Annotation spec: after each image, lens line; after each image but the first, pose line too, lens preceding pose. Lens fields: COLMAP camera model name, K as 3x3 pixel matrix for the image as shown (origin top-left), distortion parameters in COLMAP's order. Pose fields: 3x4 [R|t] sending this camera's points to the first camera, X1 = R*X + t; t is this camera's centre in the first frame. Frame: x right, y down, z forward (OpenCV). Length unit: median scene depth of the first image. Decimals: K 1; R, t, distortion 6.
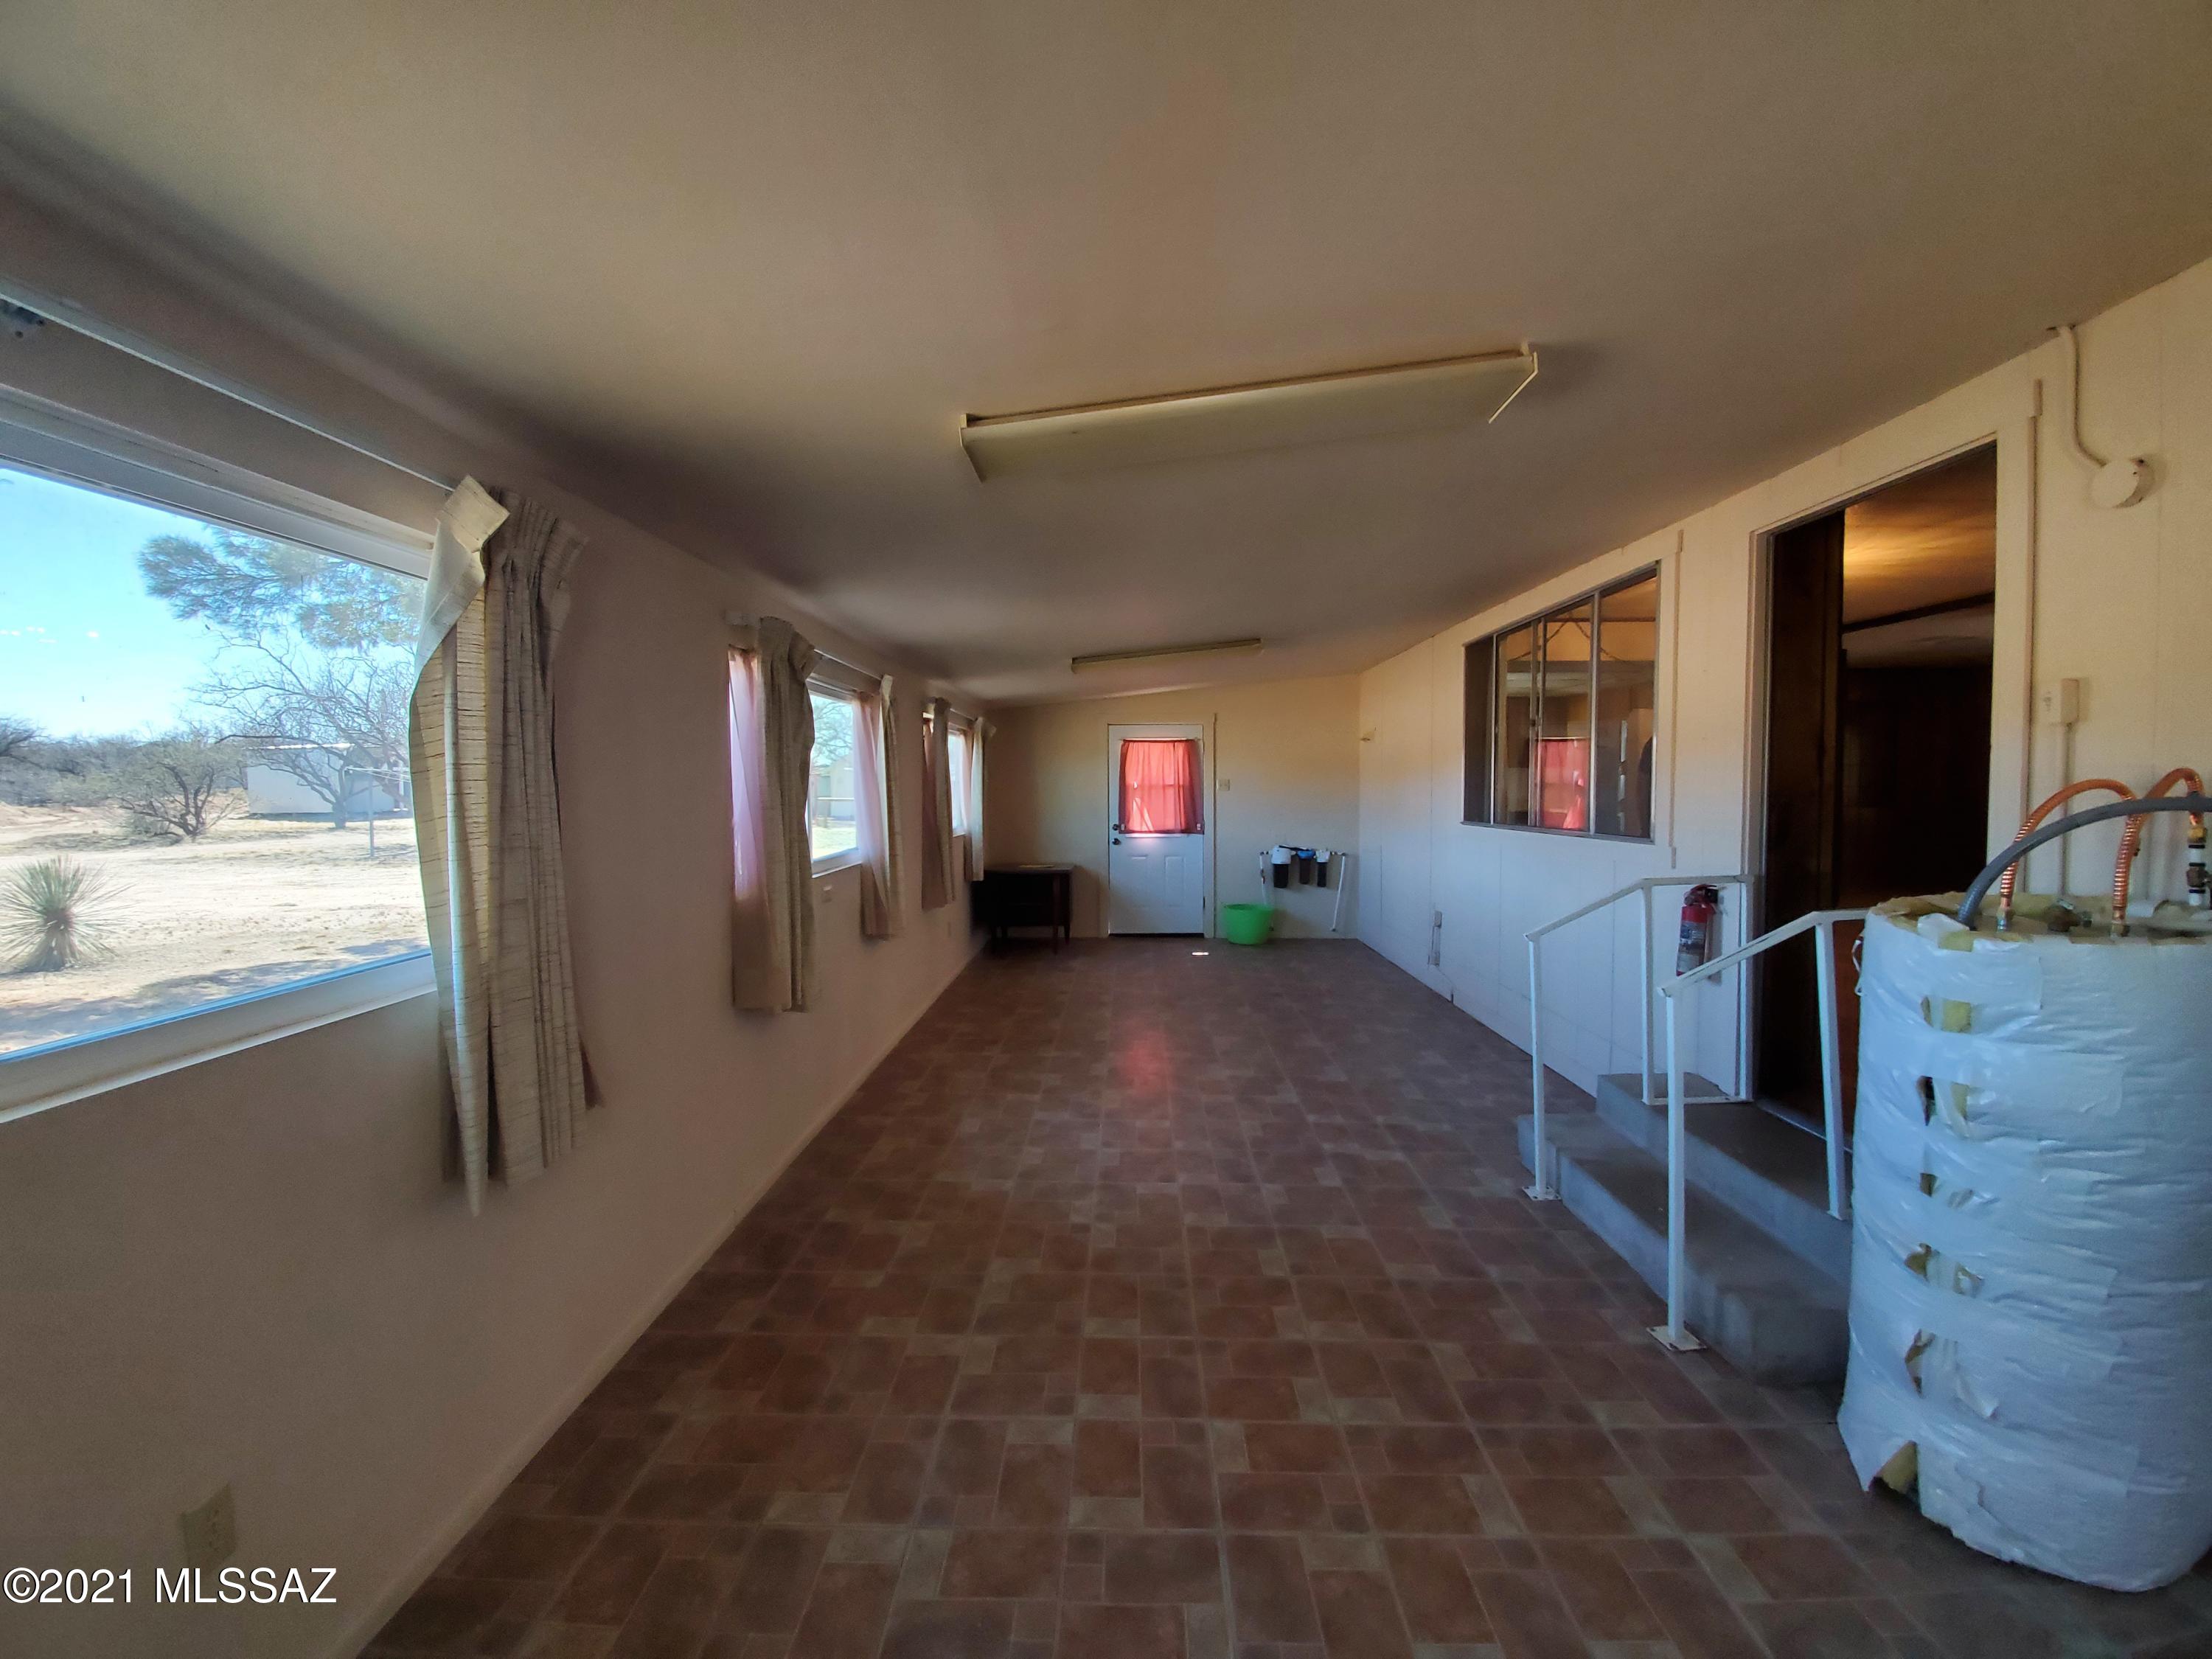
lens RADIAL K [[887.5, 0, 1110.3], [0, 887.5, 831.7], [0, 0, 1]] dist [-0.002214, -0.000096]
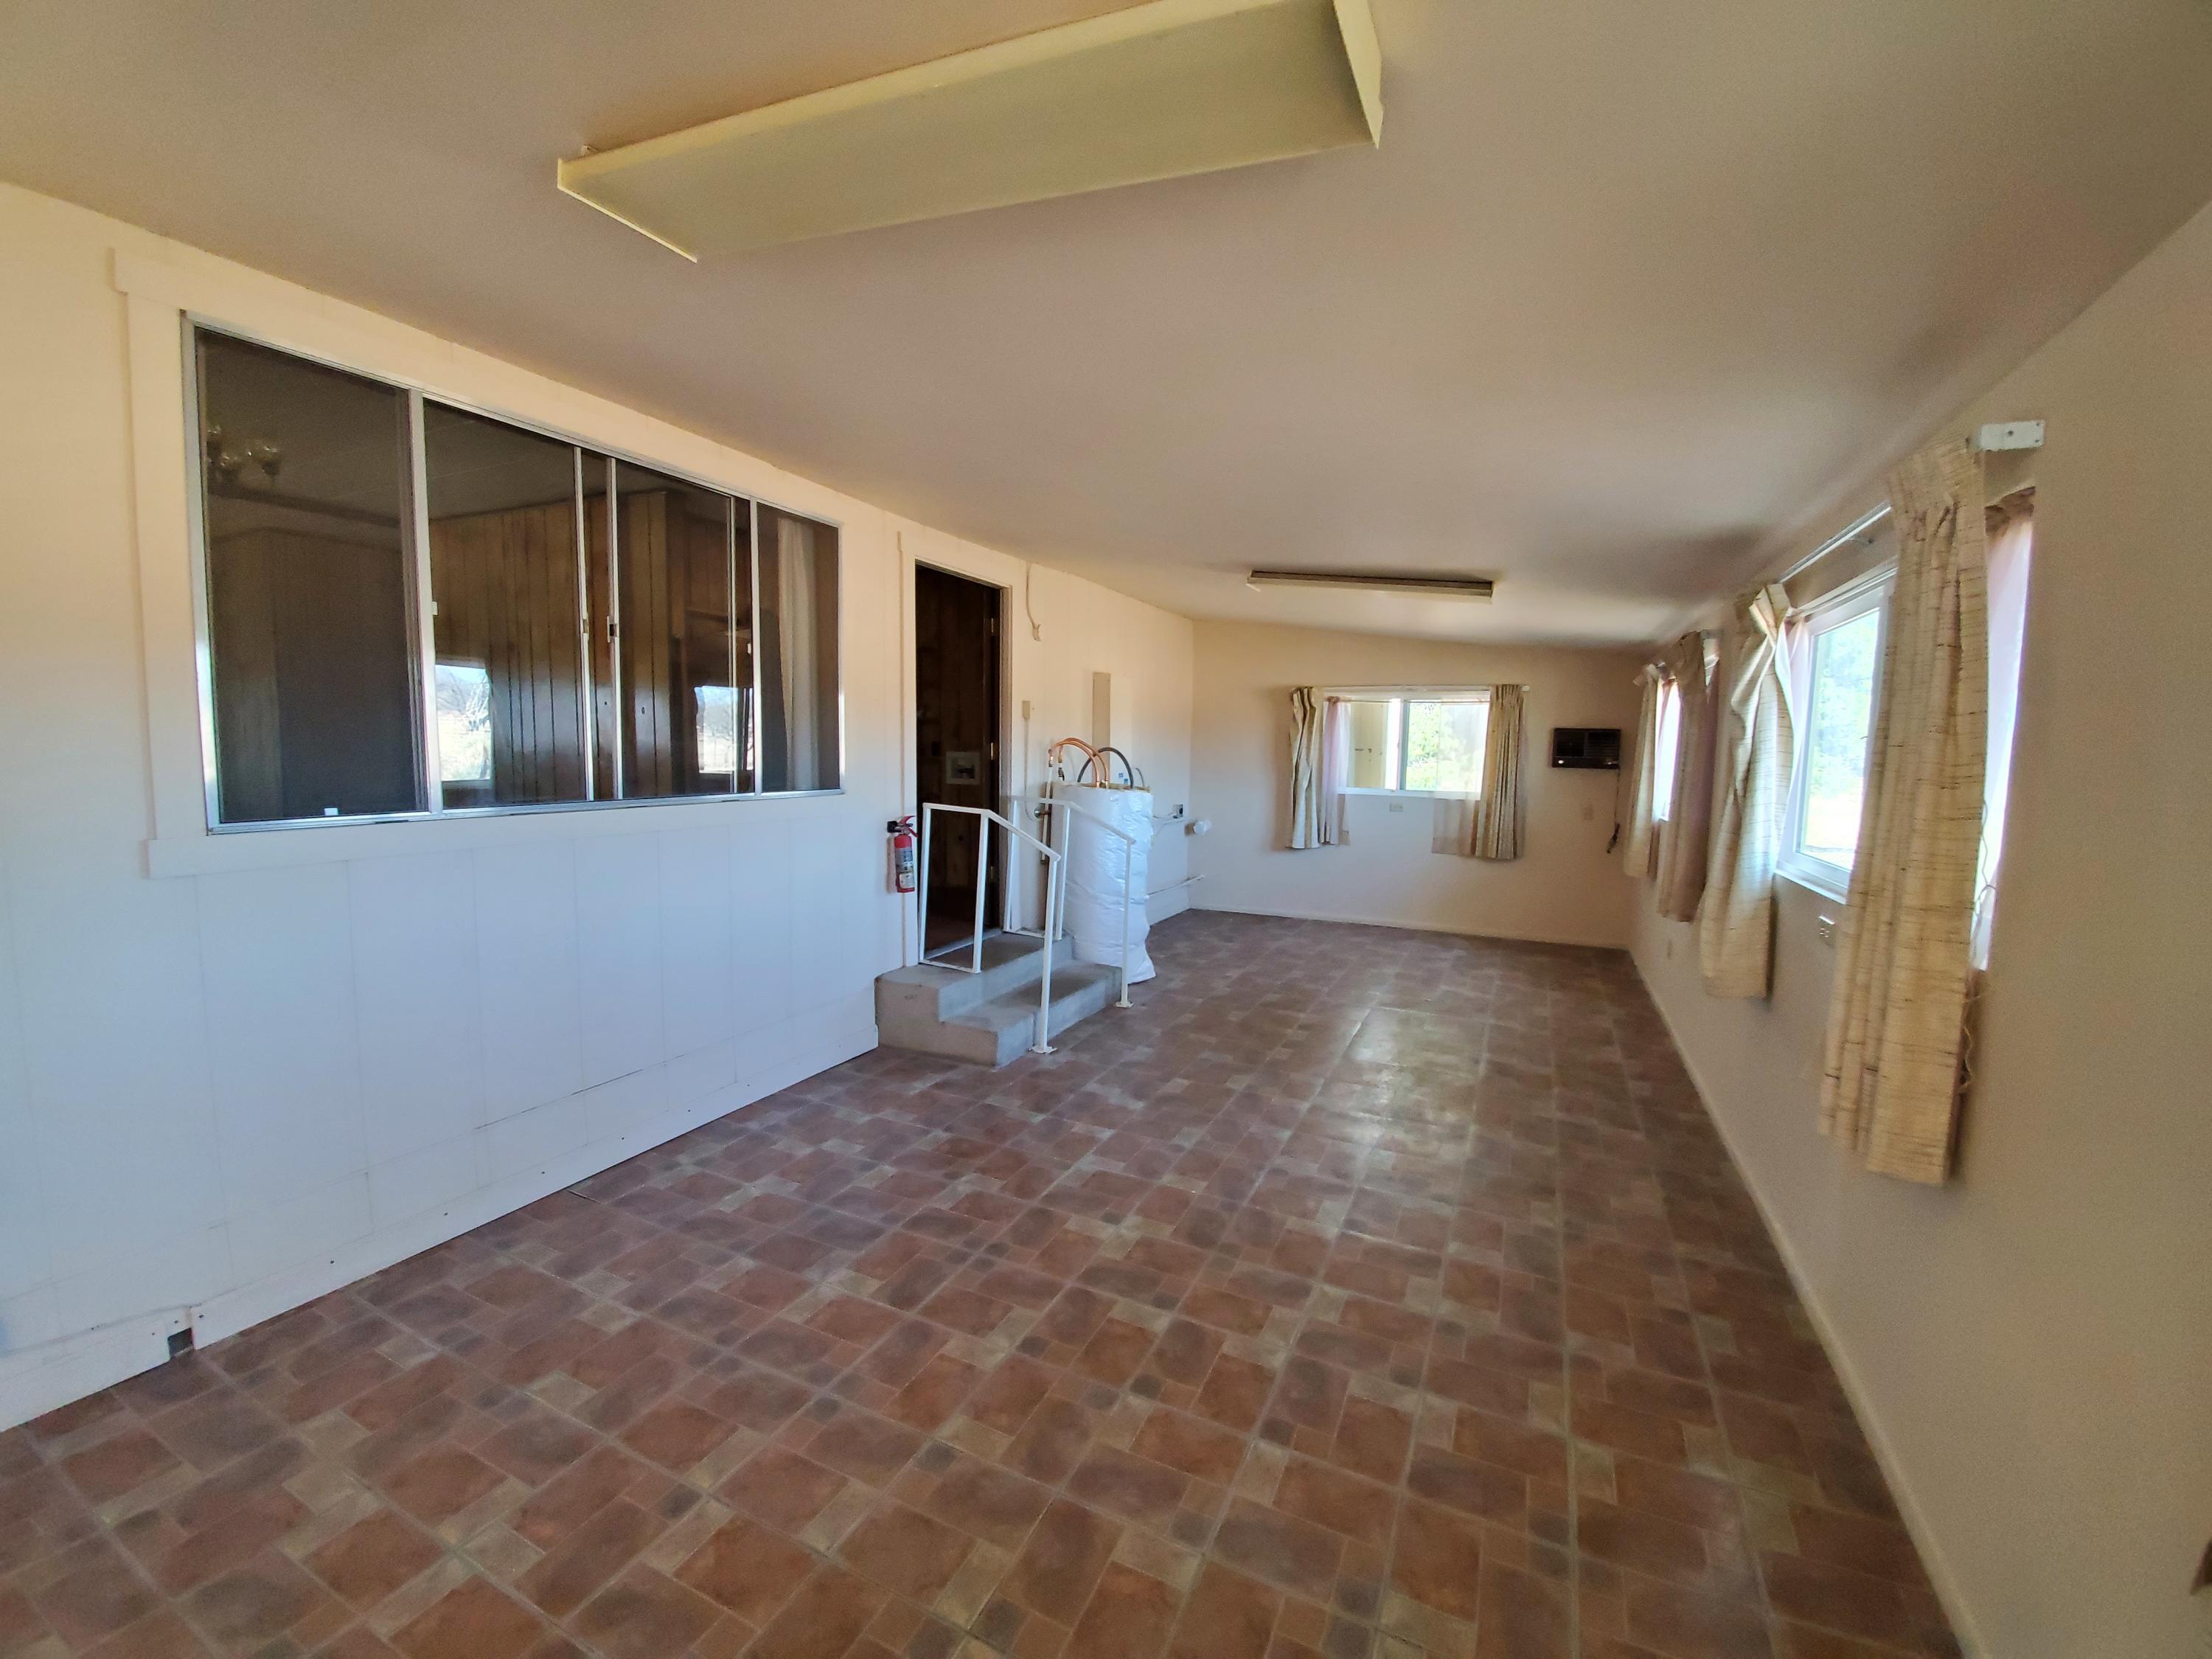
lens RADIAL K [[887.5, 0, 1111.3], [0, 887.5, 812.3], [0, 0, 1]] dist [-0.002214, -0.000096]
pose [[-0.911805, -0.047212, 0.407900, -0.123804], [0.002922, 0.992597, 0.121420, -0.097626], [-0.410613, 0.111904, -0.904917, 1.939467]]
